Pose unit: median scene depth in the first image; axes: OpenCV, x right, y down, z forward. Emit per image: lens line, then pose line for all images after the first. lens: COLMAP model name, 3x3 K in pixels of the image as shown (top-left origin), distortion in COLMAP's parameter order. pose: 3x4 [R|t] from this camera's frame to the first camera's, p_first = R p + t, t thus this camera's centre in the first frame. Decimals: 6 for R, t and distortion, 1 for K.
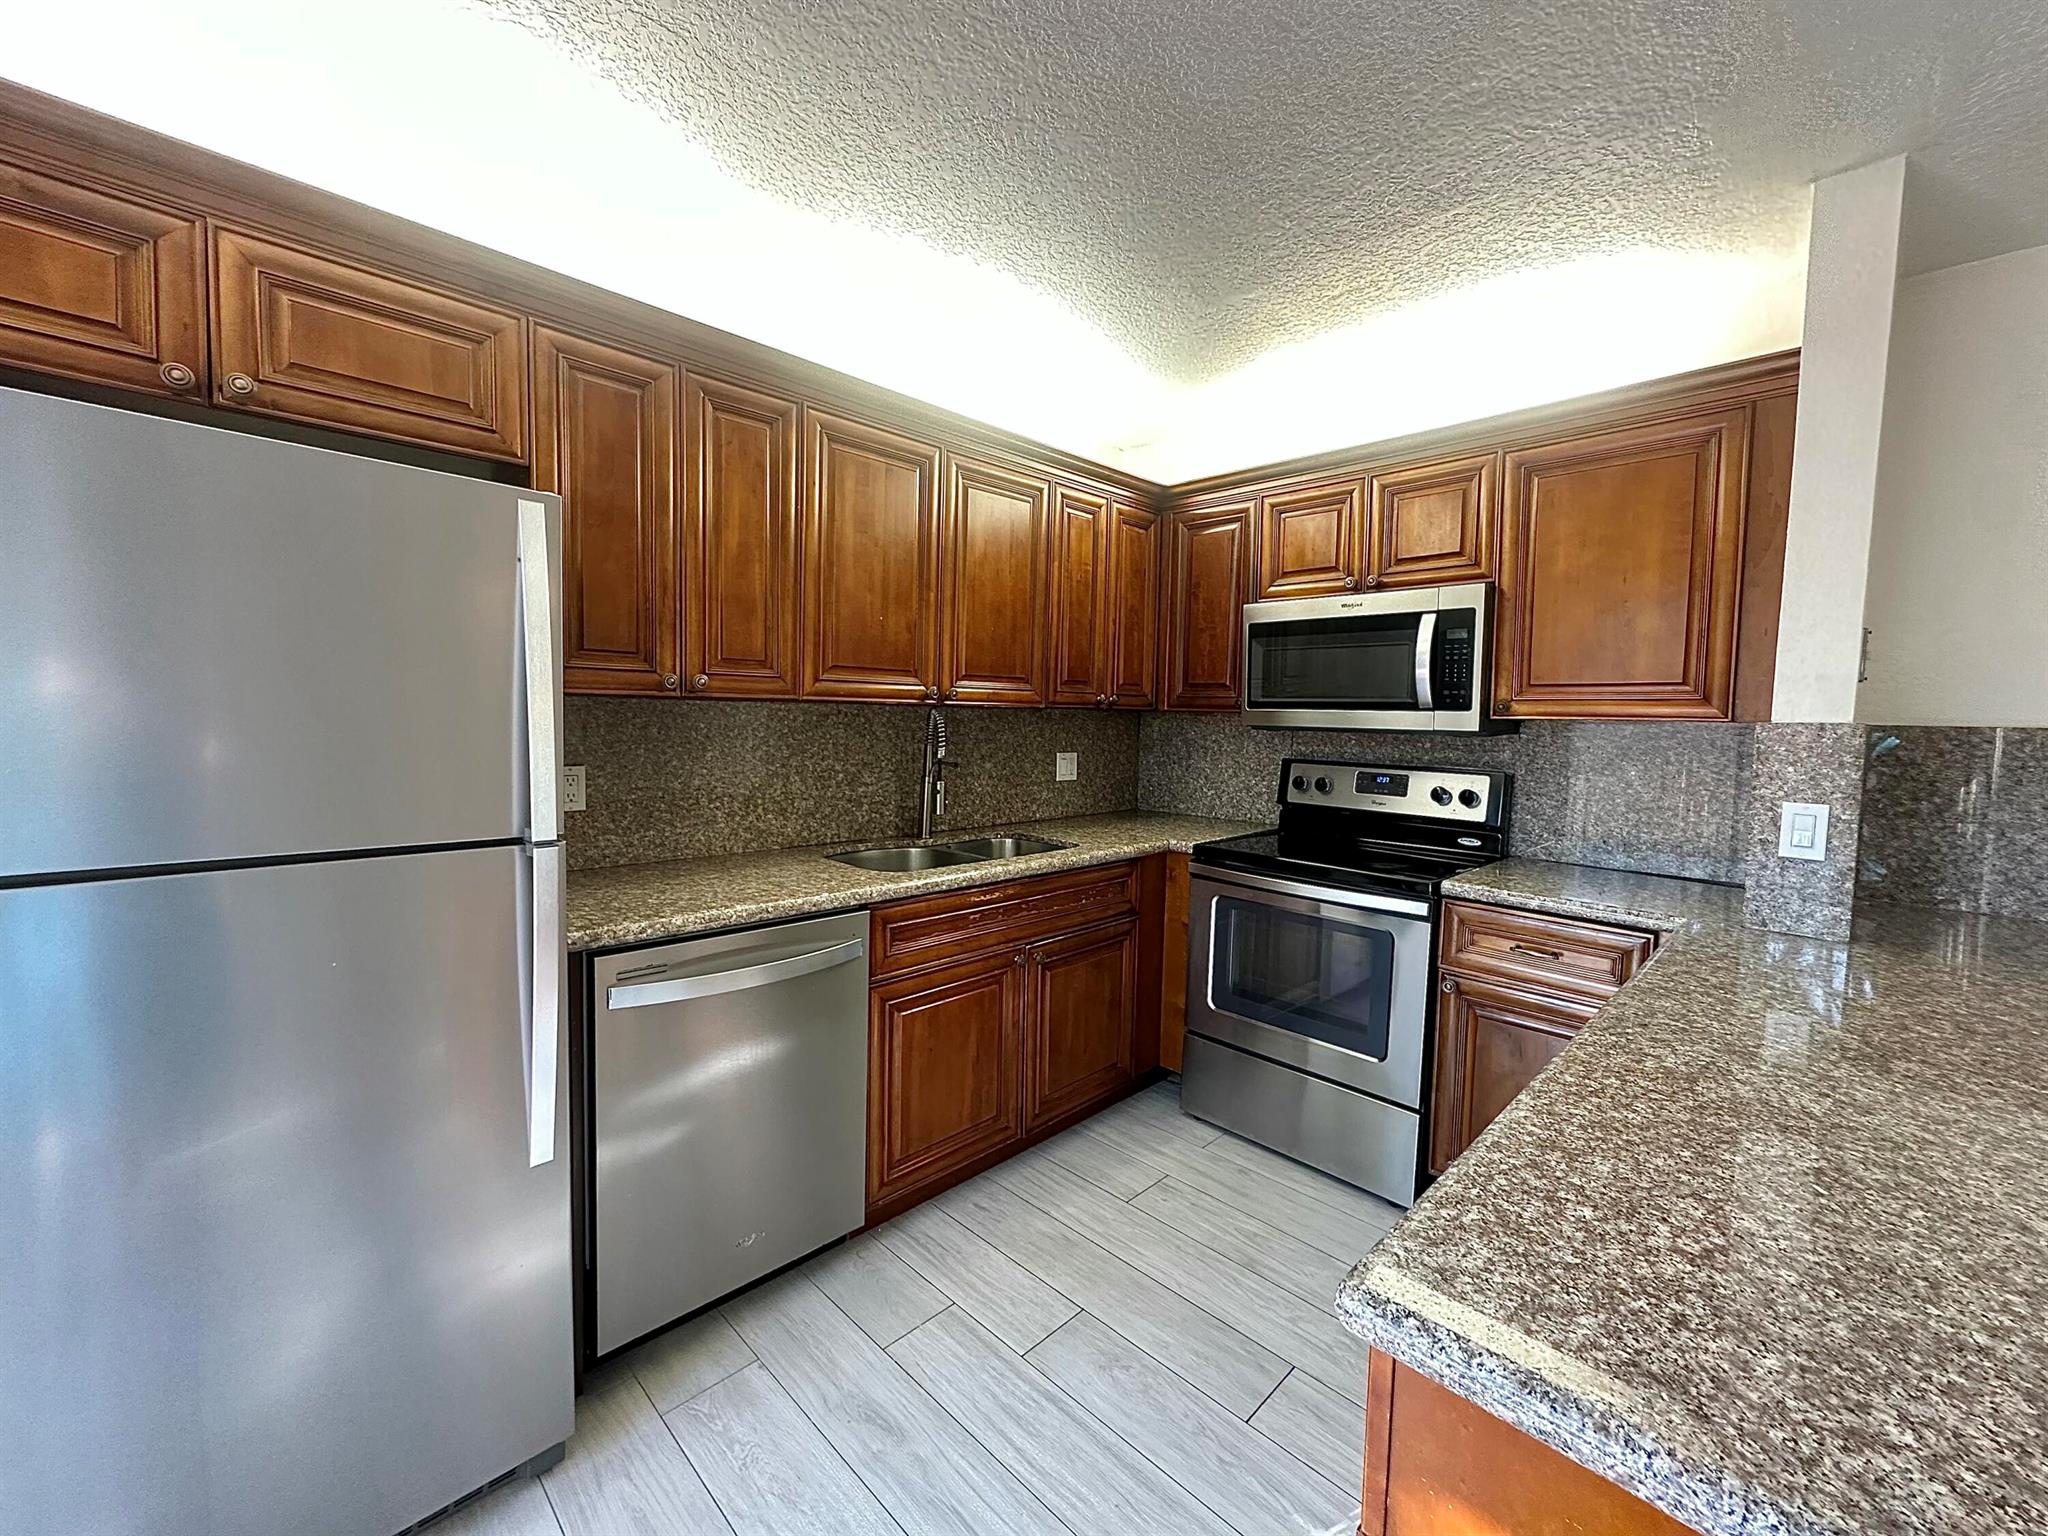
lens RADIAL K [[815.6, 0, 1027.6], [0, 815.6, 758.6], [0, 0, 1]] dist [-0.007425, 0.001461]
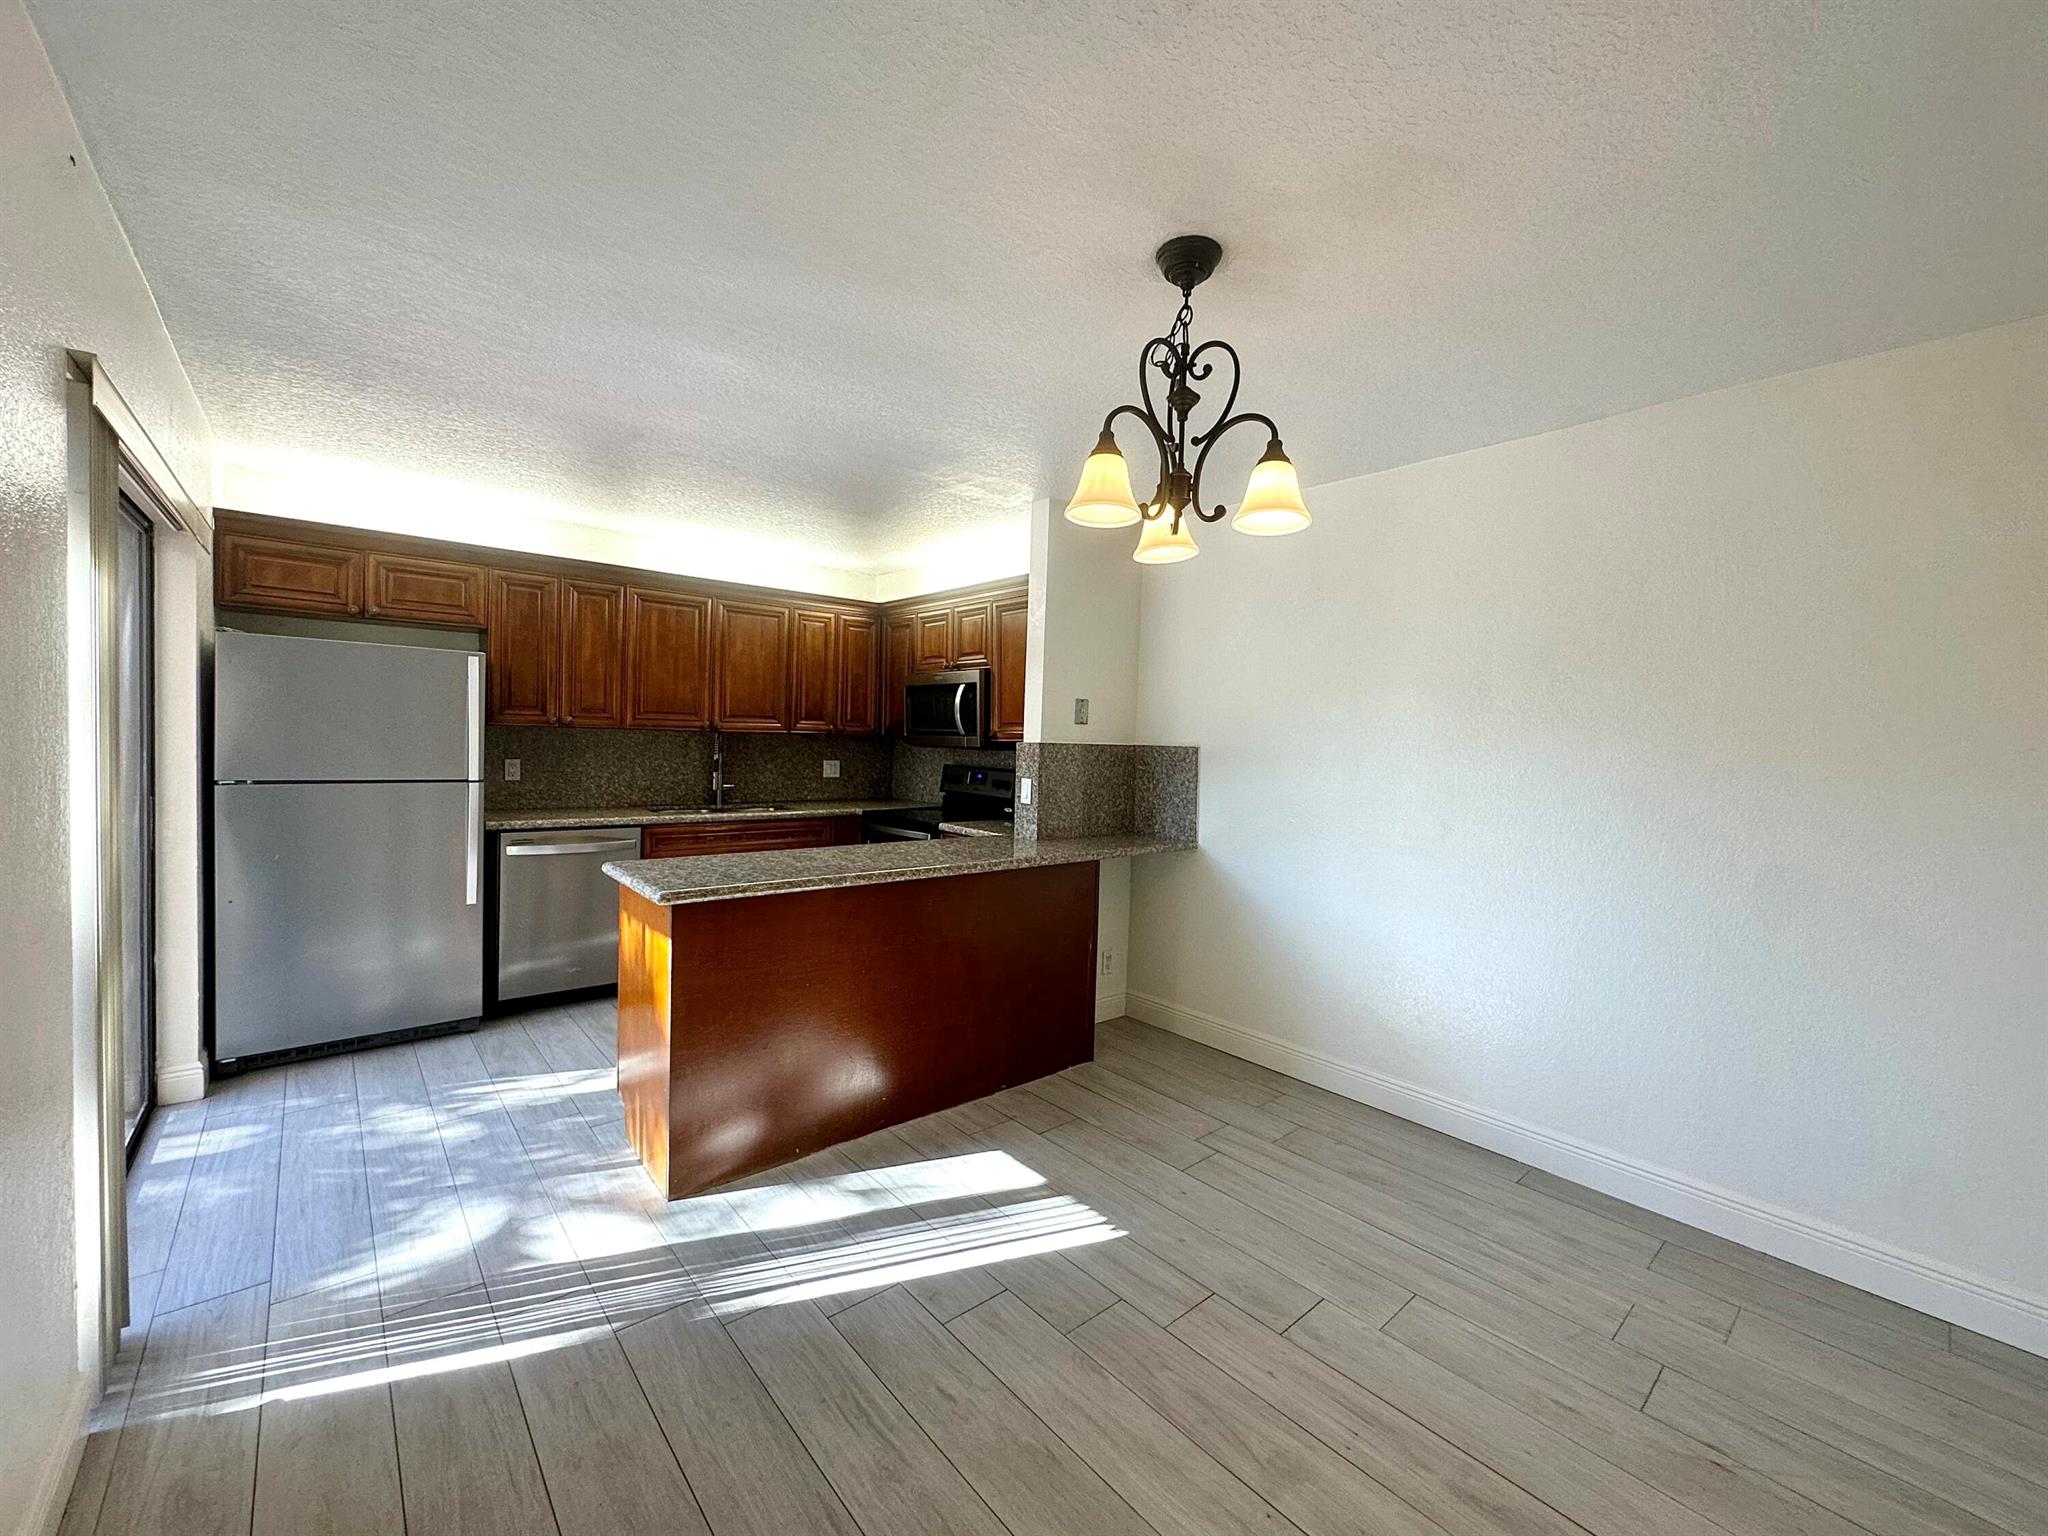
lens RADIAL K [[815.6, 0, 1025.2], [0, 815.6, 759.9], [0, 0, 1]] dist [-0.007425, 0.001461]
pose [[0.997078, 0.009835, -0.075754, 0.767260], [-0.011970, 0.999542, -0.027778, 0.044900], [0.075446, 0.028604, 0.996740, -0.833071]]
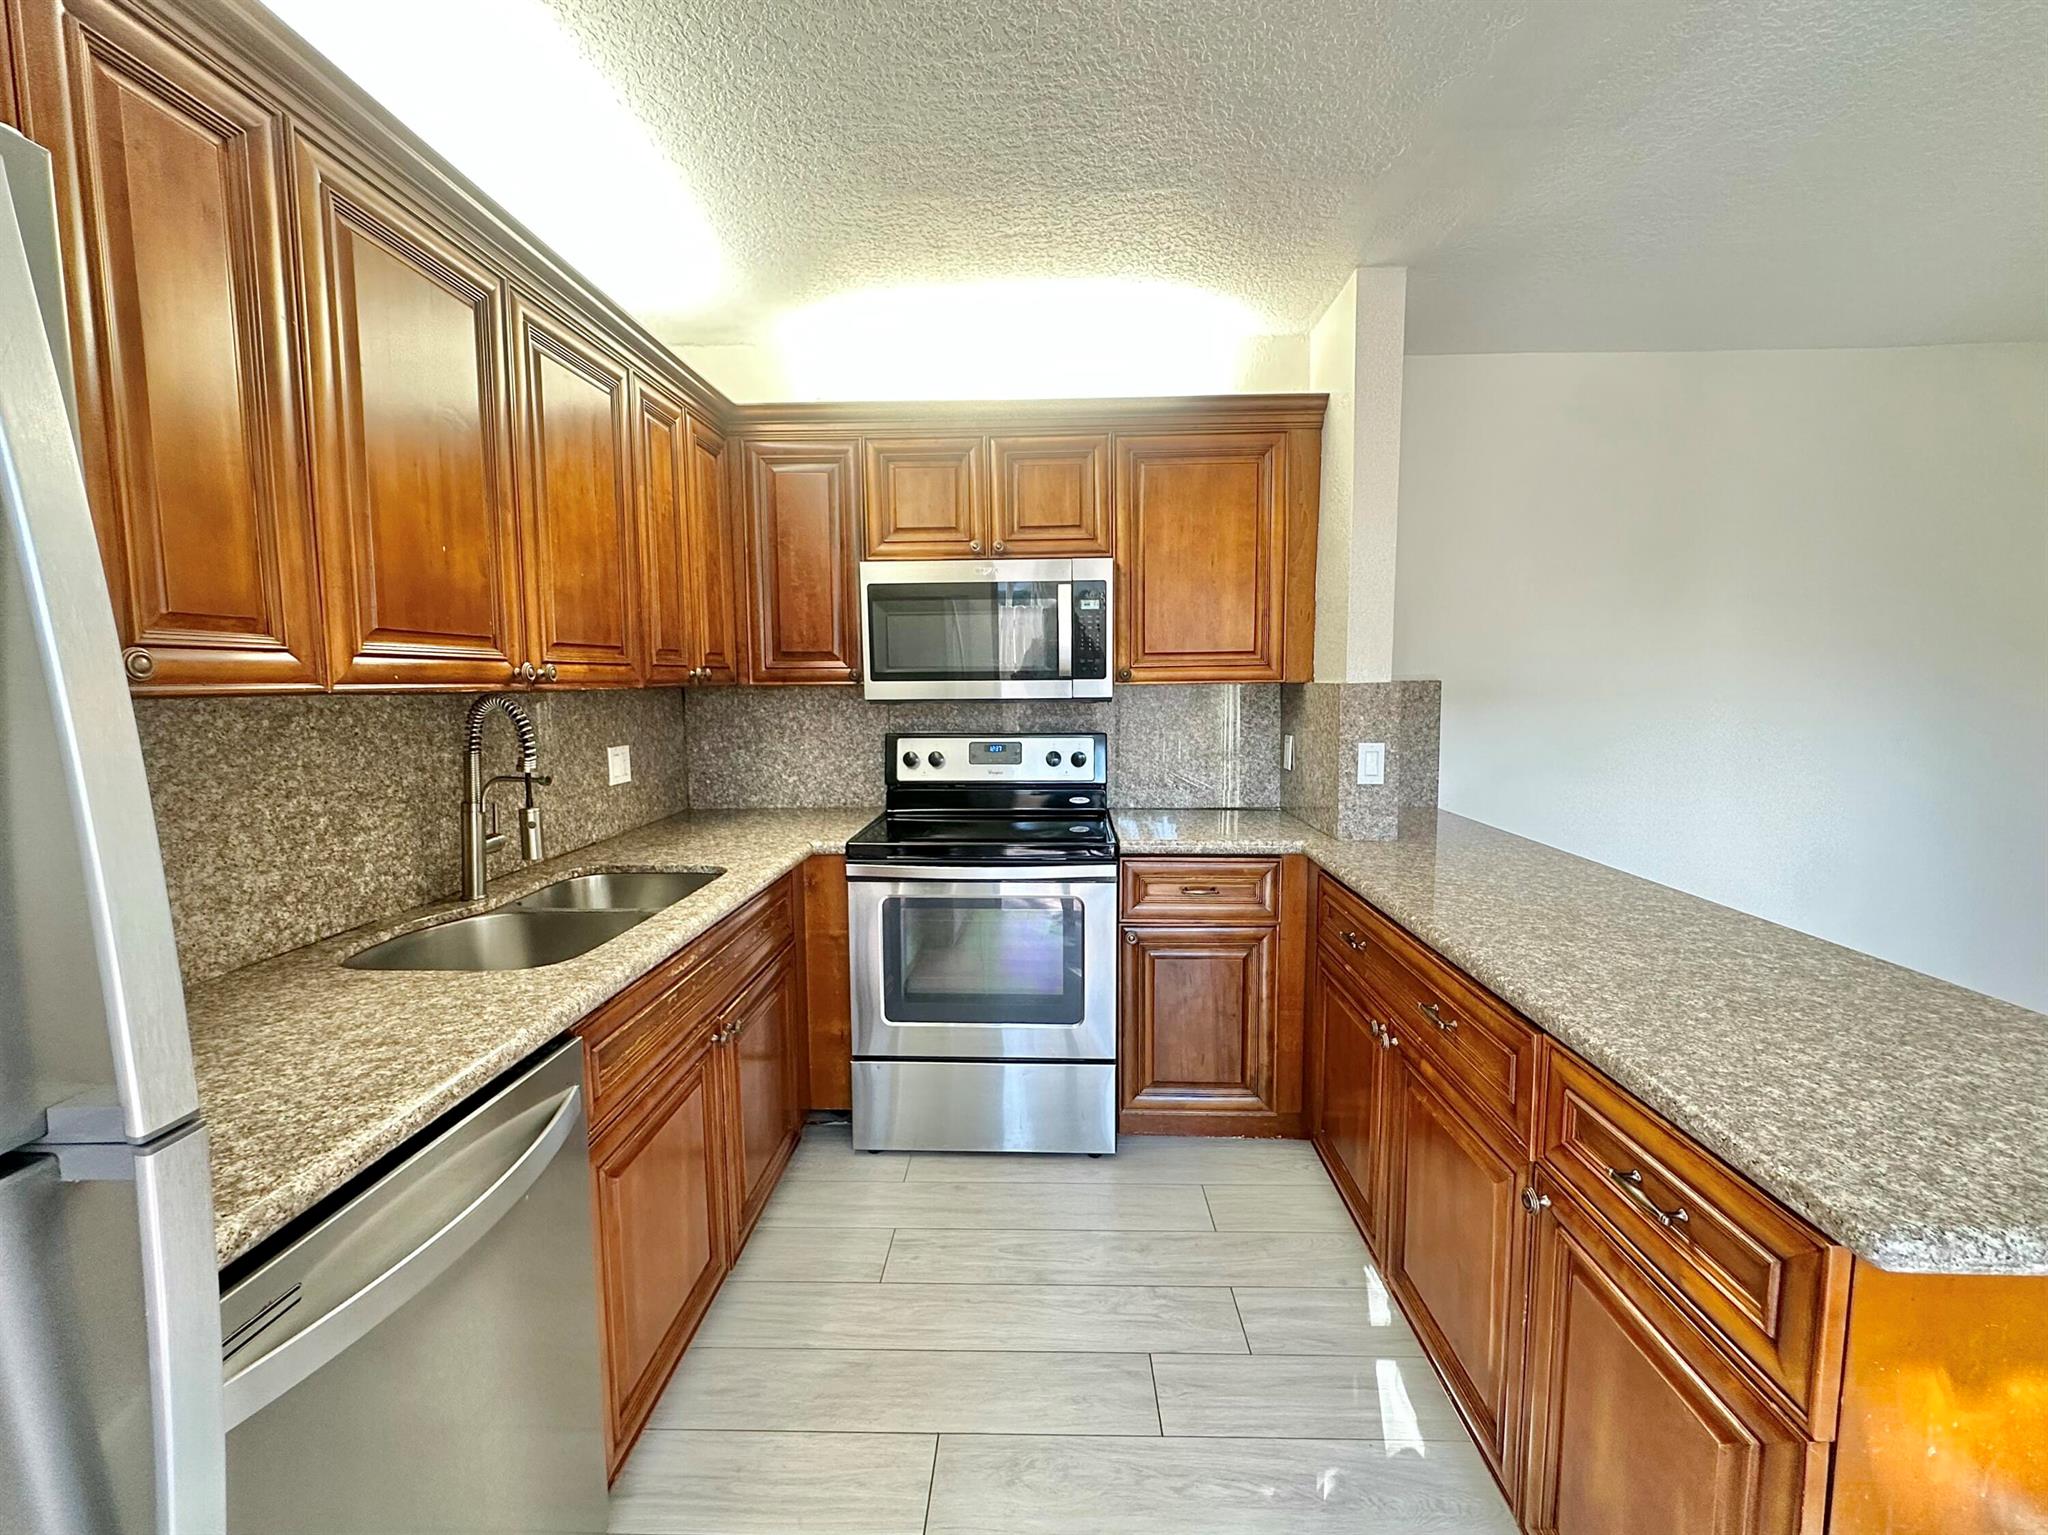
lens RADIAL K [[859.7, 0, 1028.4], [0, 859.7, 759.1], [0, 0, 1]] dist [-0.005446, 0.000449]
pose [[0.726539, -0.090315, 0.681164, -0.291445], [0.062506, 0.995901, 0.065376, -0.032115], [-0.684277, -0.004922, 0.729206, 0.239692]]
